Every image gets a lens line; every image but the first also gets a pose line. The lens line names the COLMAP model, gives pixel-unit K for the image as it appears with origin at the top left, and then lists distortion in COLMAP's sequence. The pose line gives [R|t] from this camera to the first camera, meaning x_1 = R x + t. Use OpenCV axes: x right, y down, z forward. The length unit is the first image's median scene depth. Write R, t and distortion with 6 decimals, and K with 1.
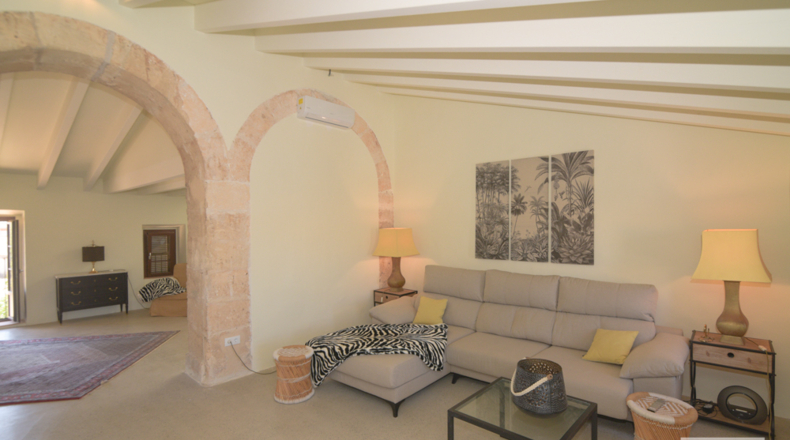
lens RADIAL K [[380.9, 0, 392.9], [0, 380.9, 216.7], [0, 0, 1]] dist [-0.020901, 0.002771]
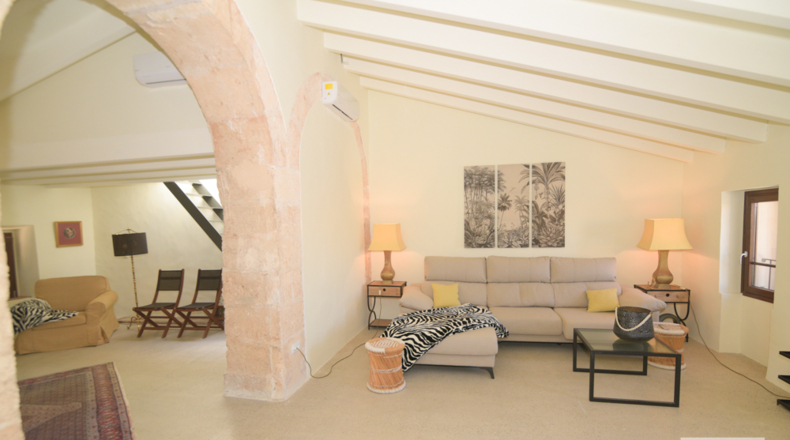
lens RADIAL K [[380.9, 0, 401.9], [0, 380.9, 240.1], [0, 0, 1]] dist [-0.020901, 0.002771]
pose [[0.870696, -0.030652, 0.490866, -0.626806], [0.002517, 0.998321, 0.057876, 0.020659], [-0.491815, -0.049157, 0.869311, 0.099863]]
